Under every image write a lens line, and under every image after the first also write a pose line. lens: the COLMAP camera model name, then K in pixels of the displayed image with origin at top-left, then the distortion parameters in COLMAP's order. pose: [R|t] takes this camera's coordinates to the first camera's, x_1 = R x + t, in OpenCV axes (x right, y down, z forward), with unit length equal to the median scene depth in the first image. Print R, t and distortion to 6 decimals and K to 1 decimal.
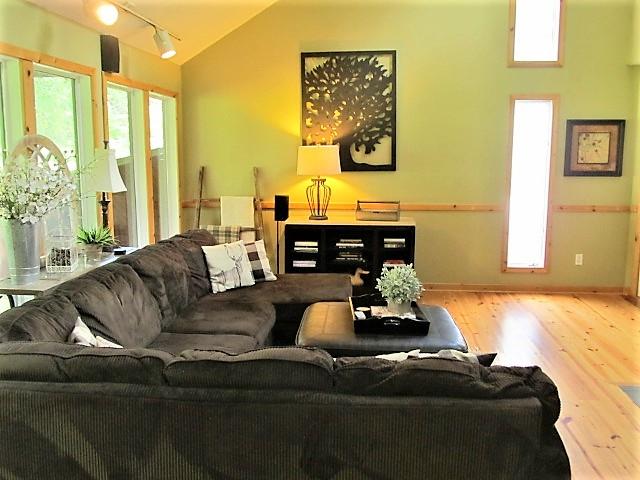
lens RADIAL K [[606.5, 0, 318.6], [0, 606.5, 236.4], [0, 0, 1]] dist [-0.026514, 0.000000]
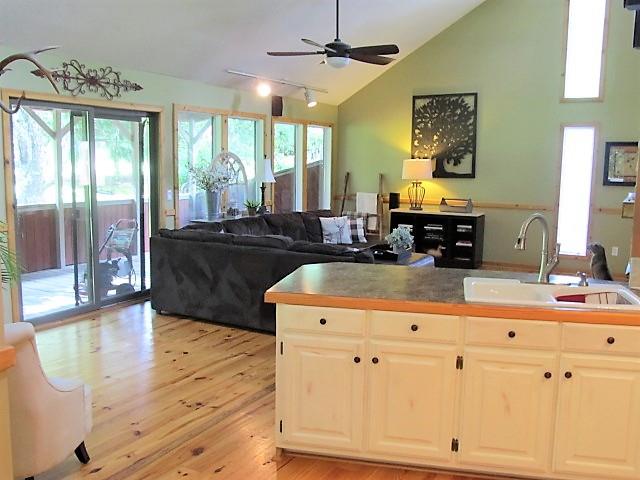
lens RADIAL K [[606.5, 0, 319.8], [0, 606.5, 243.1], [0, 0, 1]] dist [-0.026514, 0.000000]
pose [[0.914748, 0.066837, -0.398459, 0.375572], [-0.071436, 0.997440, 0.003312, 0.063150], [0.397660, 0.025435, 0.917180, -0.426366]]
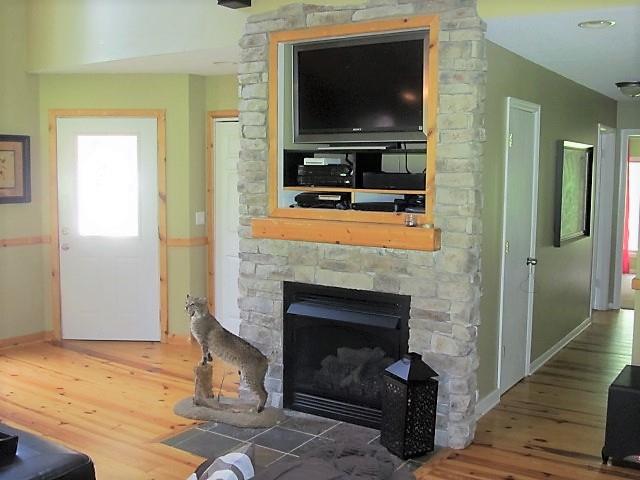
lens RADIAL K [[699.8, 0, 315.4], [0, 699.8, 236.4], [0, 0, 1]] dist [-0.068611, 0.000000]
pose [[0.480511, -0.069366, 0.874241, -0.146011], [0.112052, 0.993553, 0.017246, -0.023030], [-0.869801, 0.089673, 0.485186, 0.176247]]
